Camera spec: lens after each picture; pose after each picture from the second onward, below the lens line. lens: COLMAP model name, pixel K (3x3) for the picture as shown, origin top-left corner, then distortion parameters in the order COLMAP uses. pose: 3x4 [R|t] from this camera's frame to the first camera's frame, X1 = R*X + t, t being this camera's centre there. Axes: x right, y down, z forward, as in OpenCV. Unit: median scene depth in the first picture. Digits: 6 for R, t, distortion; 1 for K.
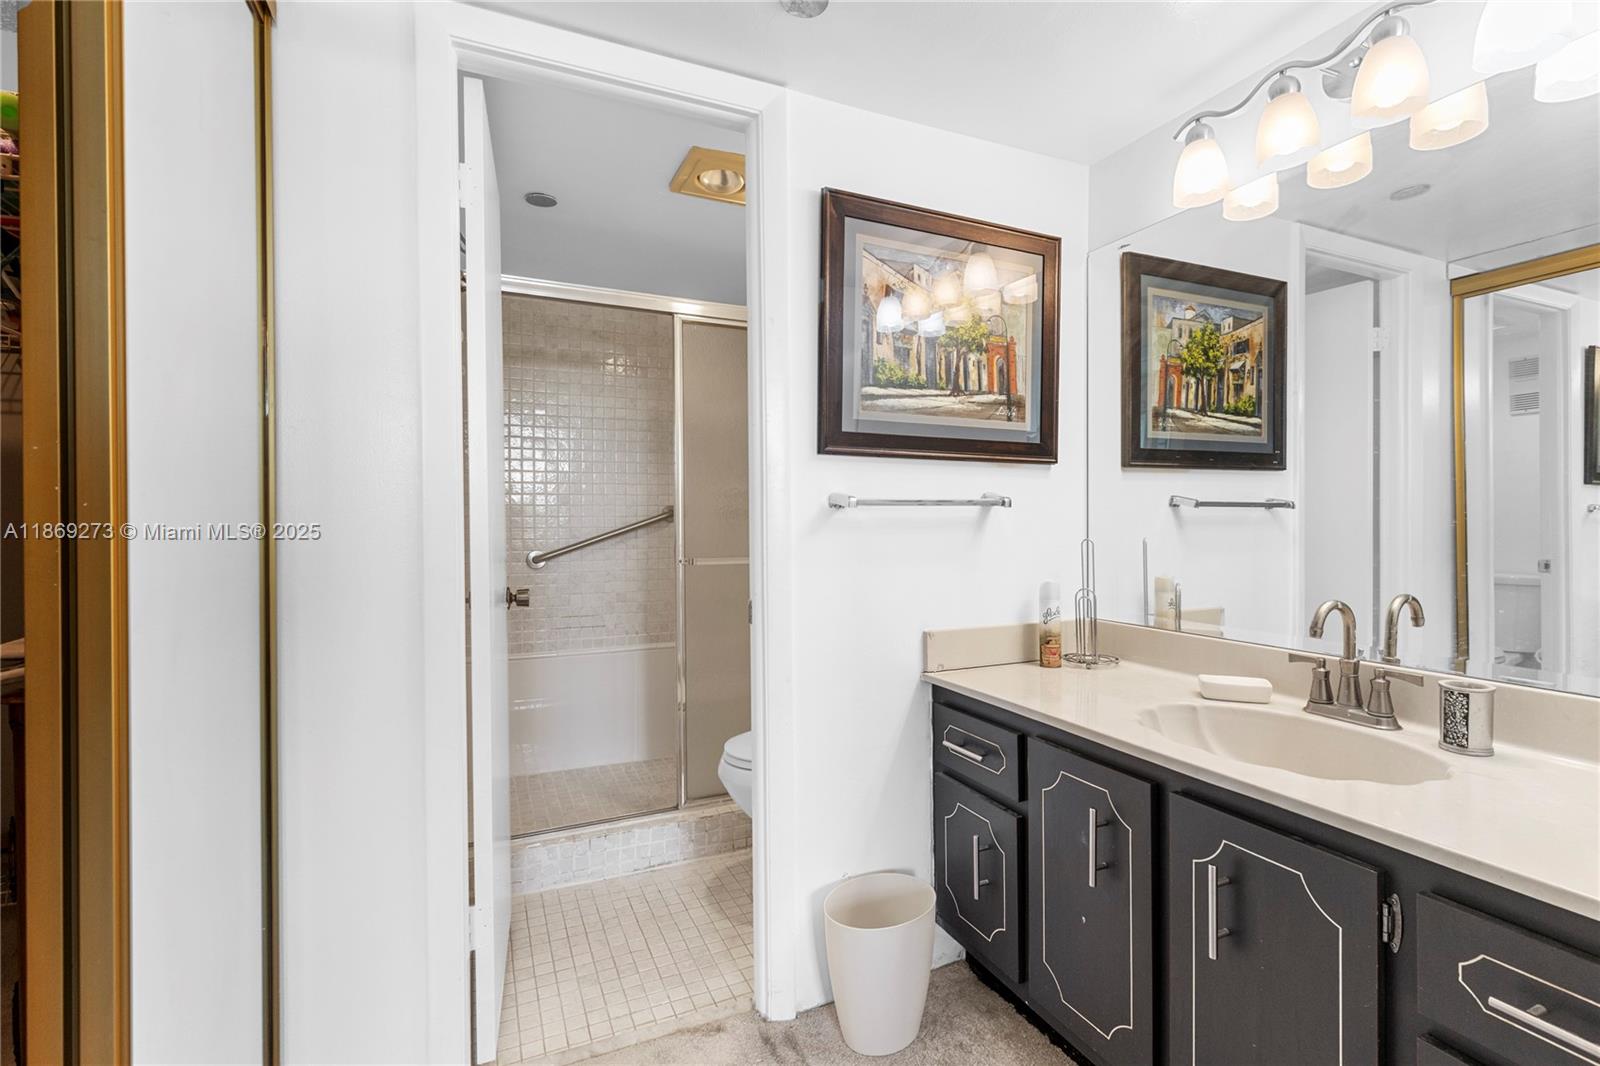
lens RADIAL K [[726.2, 0, 800.0], [0, 726.2, 526.1], [0, 0, 1]] dist [-0.002531, 0.000187]
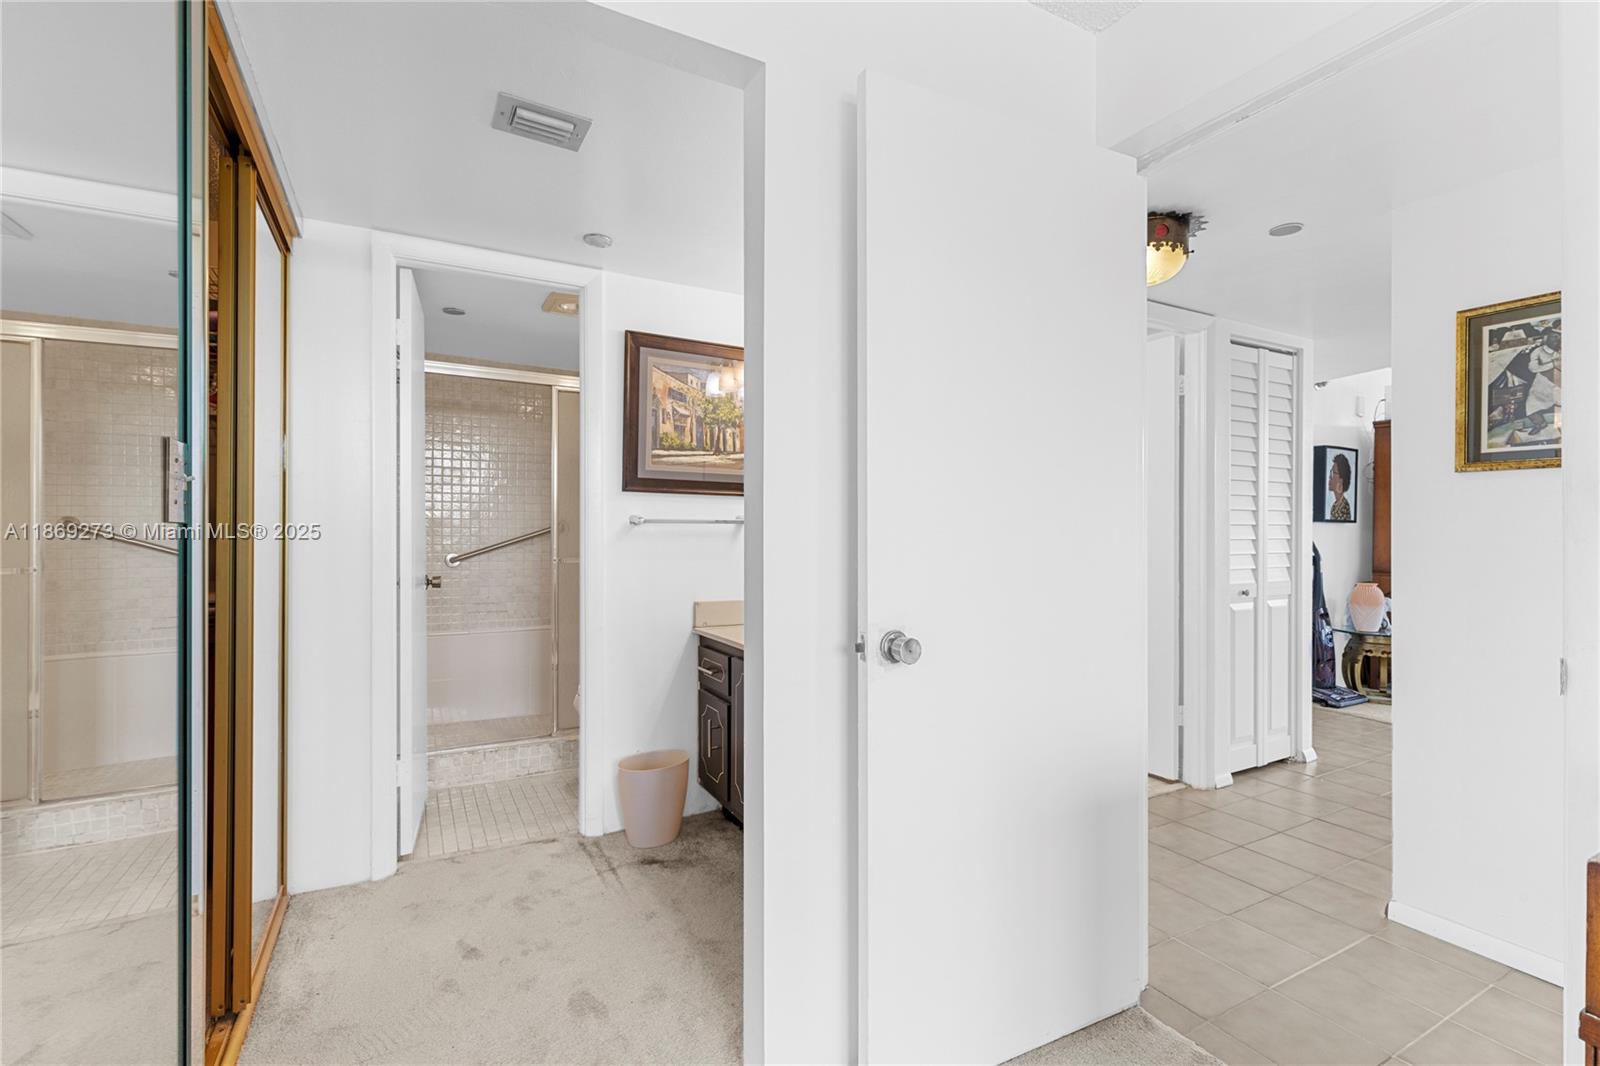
lens RADIAL K [[726.2, 0, 800.9], [0, 726.2, 533.8], [0, 0, 1]] dist [-0.002531, 0.000187]
pose [[0.997034, 0.009202, 0.076413, 0.275912], [-0.008625, 0.999932, -0.007876, 0.005290], [-0.076480, 0.007193, 0.997045, -0.602796]]
